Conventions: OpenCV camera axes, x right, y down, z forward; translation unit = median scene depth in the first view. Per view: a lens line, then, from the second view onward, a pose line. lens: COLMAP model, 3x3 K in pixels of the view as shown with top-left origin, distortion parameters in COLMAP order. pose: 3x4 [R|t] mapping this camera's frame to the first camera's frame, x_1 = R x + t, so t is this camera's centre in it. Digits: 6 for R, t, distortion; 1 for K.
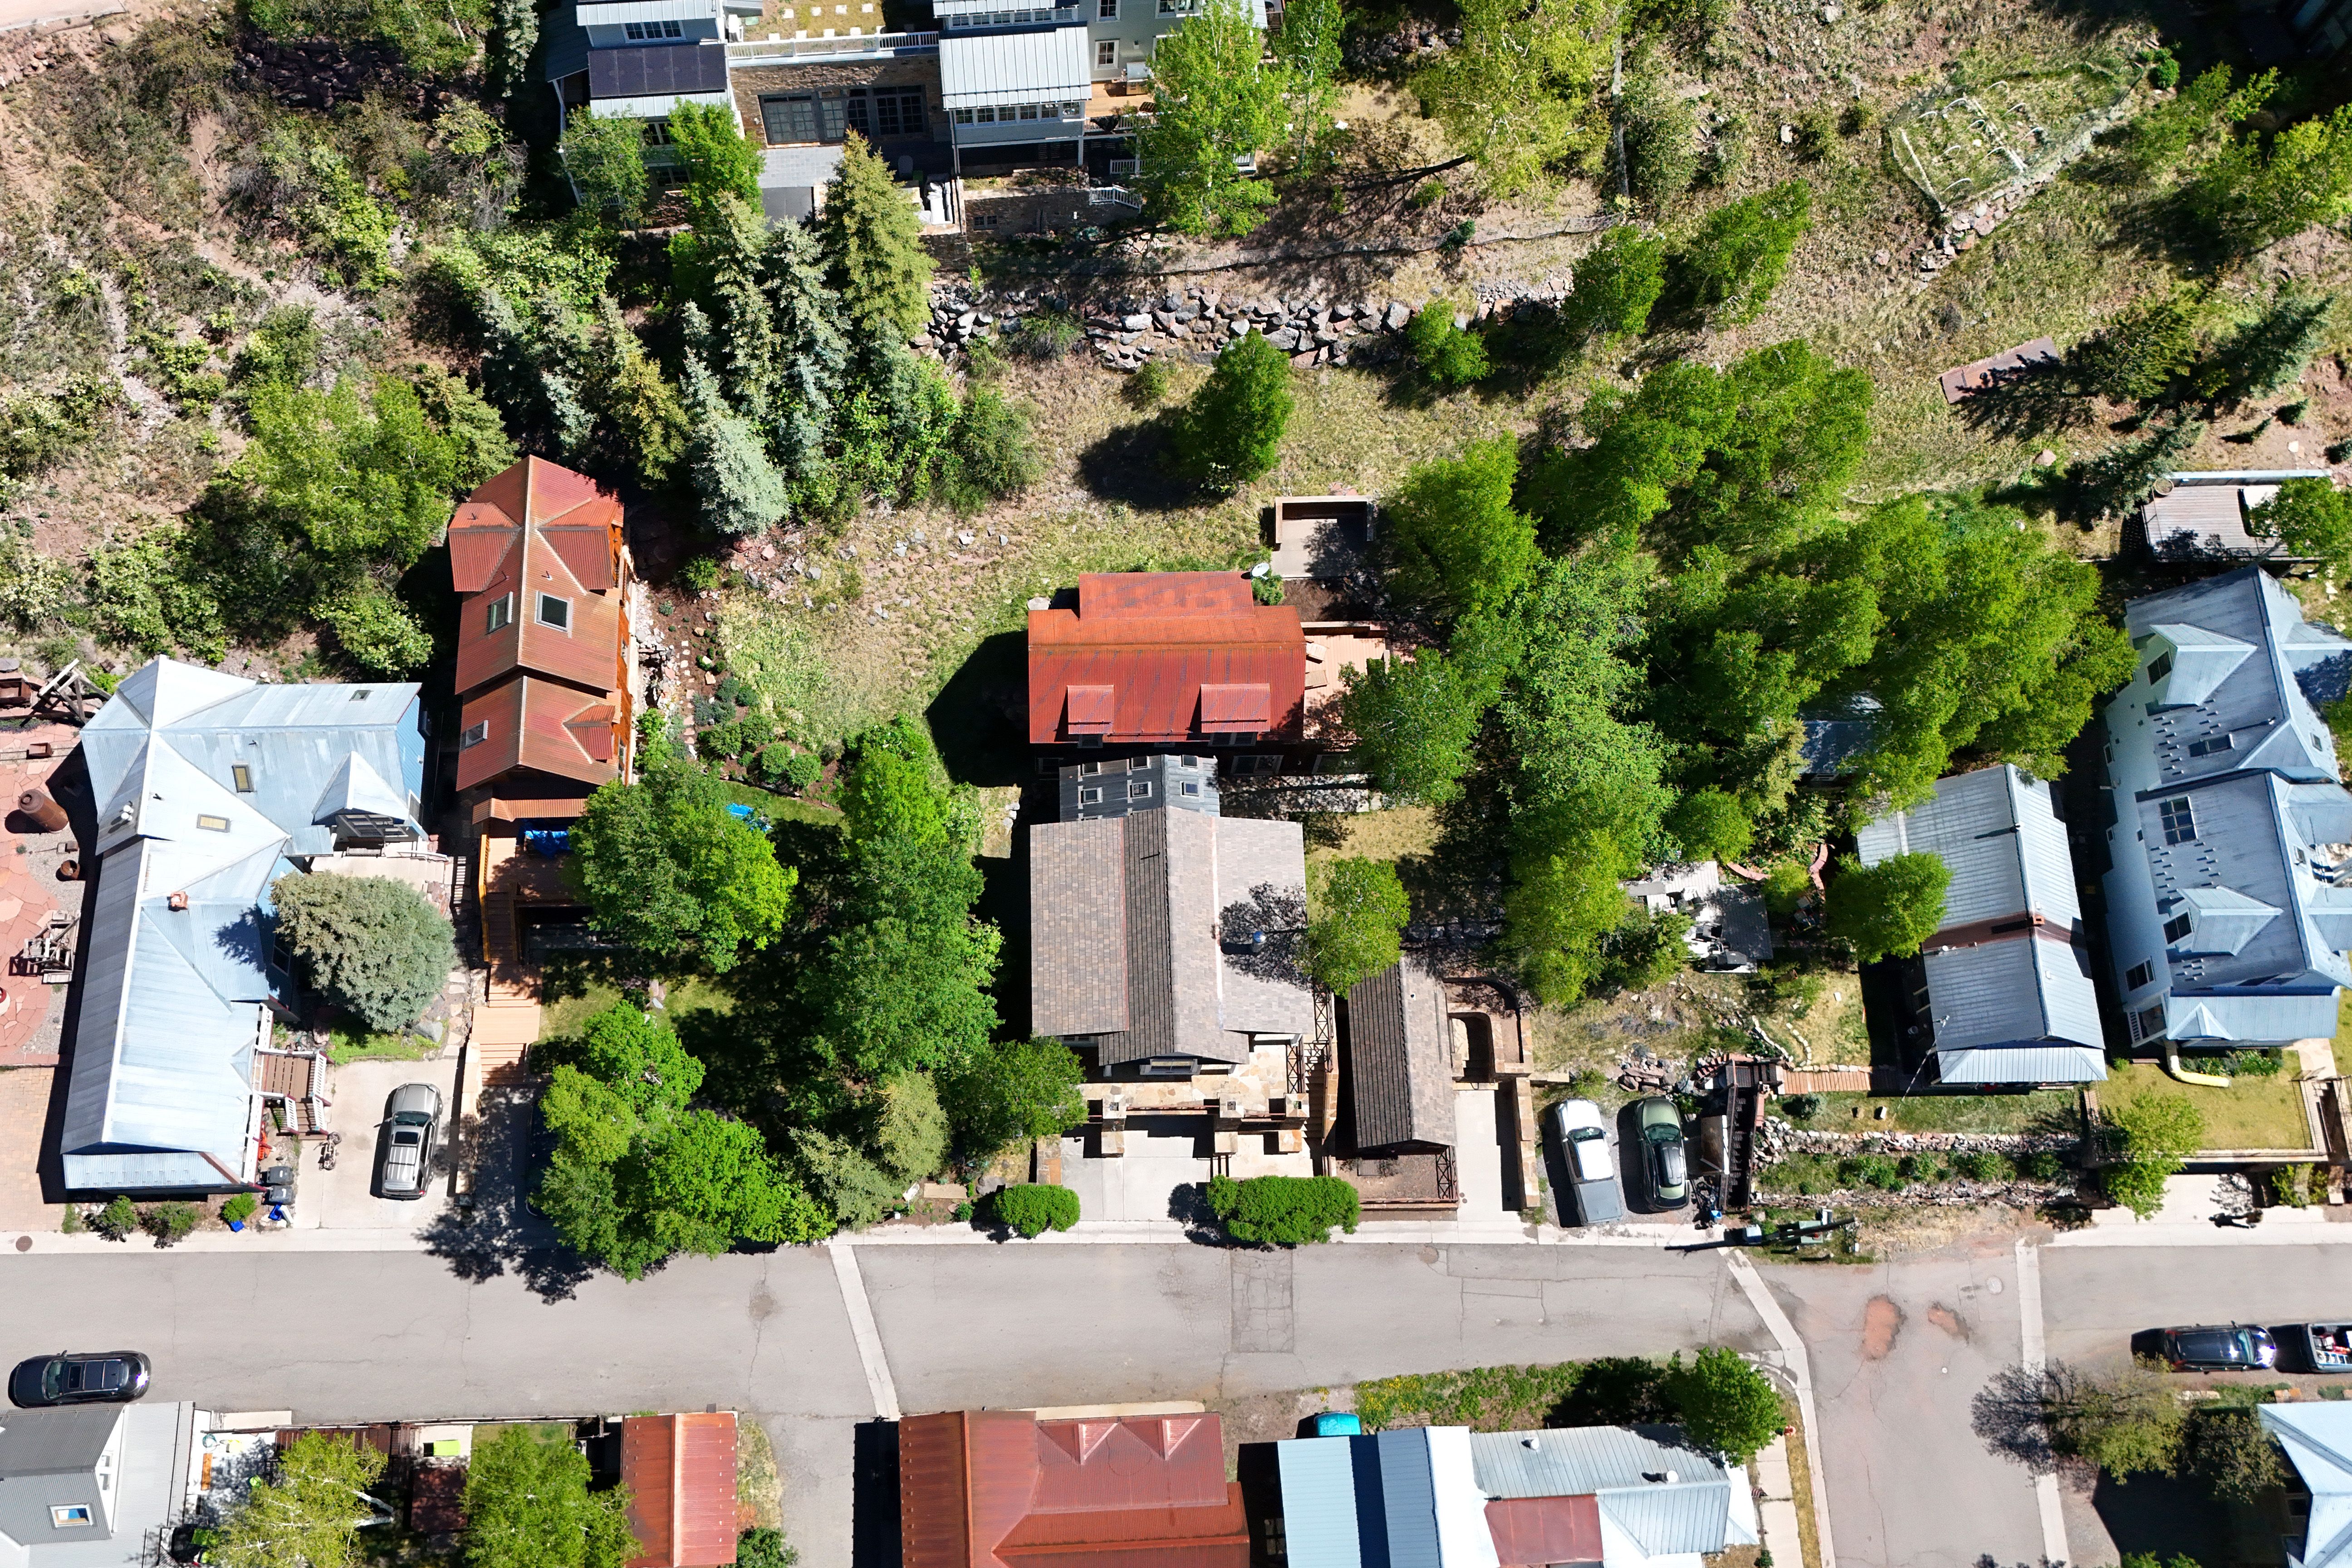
lens RADIAL K [[2048.6, 0, 1052.9], [0, 2048.6, 815.4], [0, 0, 1]] dist [0.069625, -0.064868]
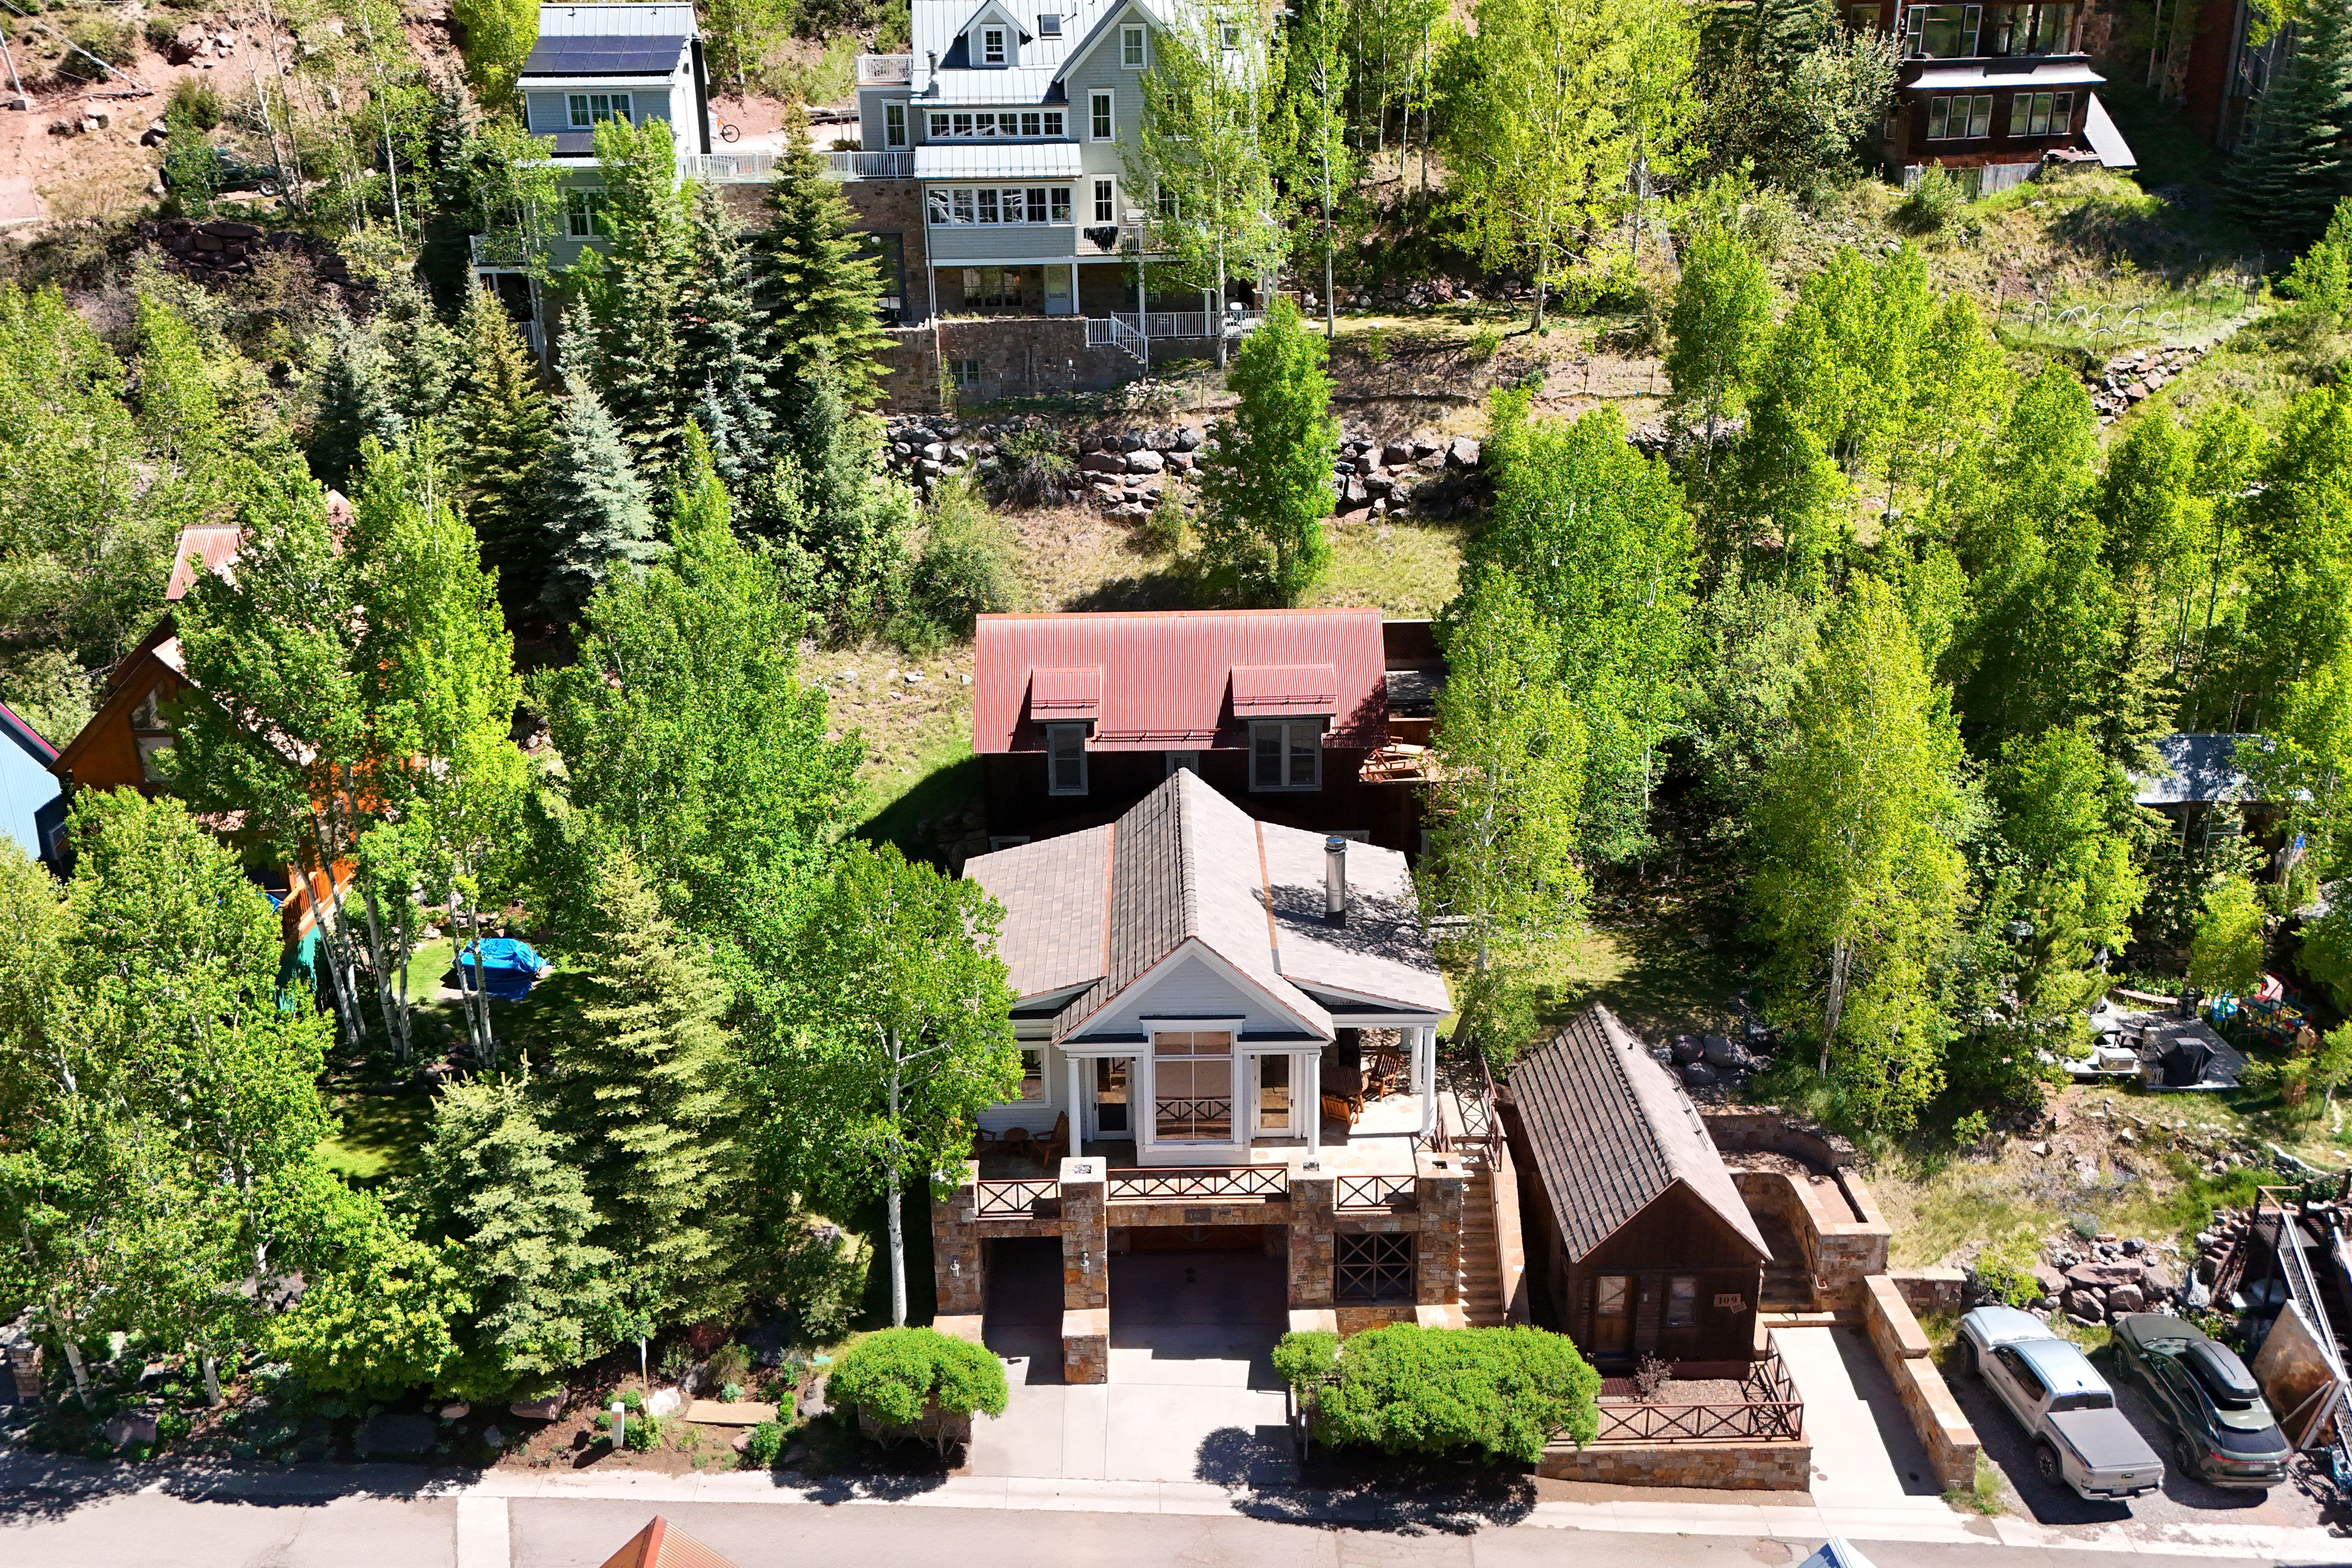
lens RADIAL K [[2048.6, 0, 1187.8], [0, 2048.6, 793.8], [0, 0, 1]] dist [0.069625, -0.064868]
pose [[0.999948, -0.010150, 0.000308, 0.056079], [0.006708, 0.637449, -0.770463, 0.464867], [0.007624, 0.770426, 0.637484, 0.583797]]
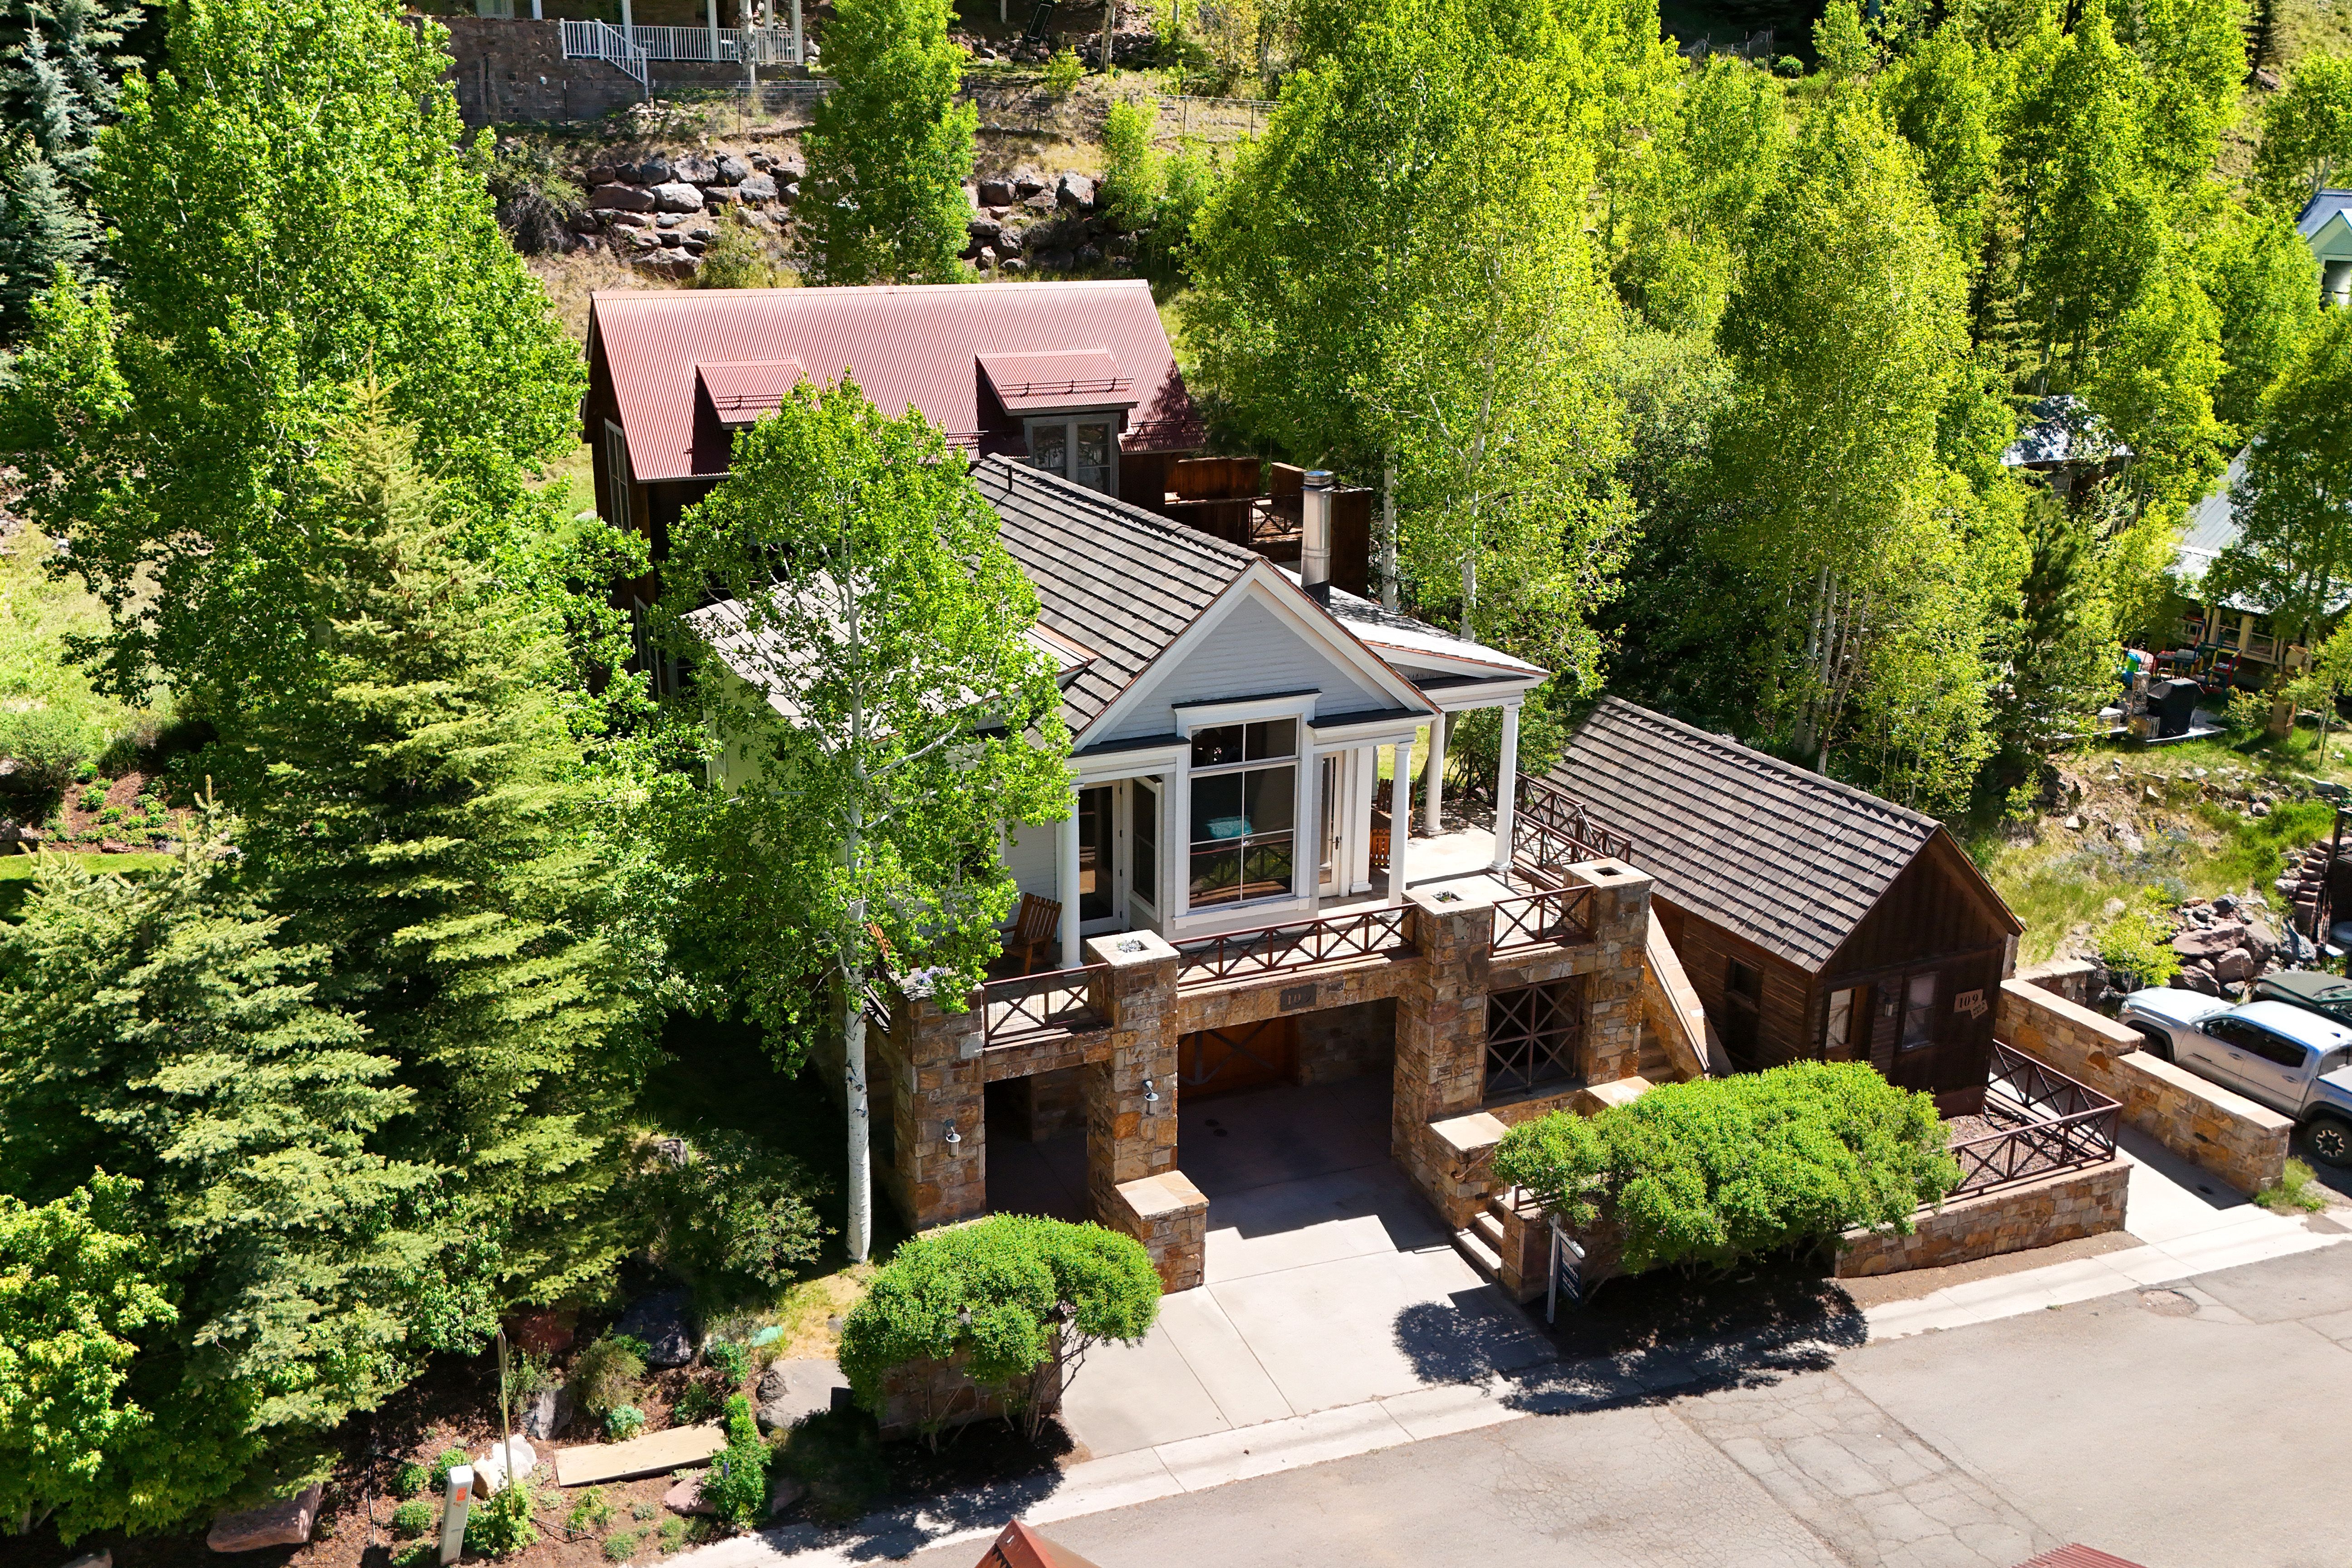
lens RADIAL K [[2048.6, 0, 1155.2], [0, 2048.6, 786.0], [0, 0, 1]] dist [0.069625, -0.064868]
pose [[0.915776, -0.114913, 0.384901, -0.083679], [0.378376, 0.568463, -0.730535, 0.351569], [-0.134854, 0.814644, 0.564065, 0.777898]]
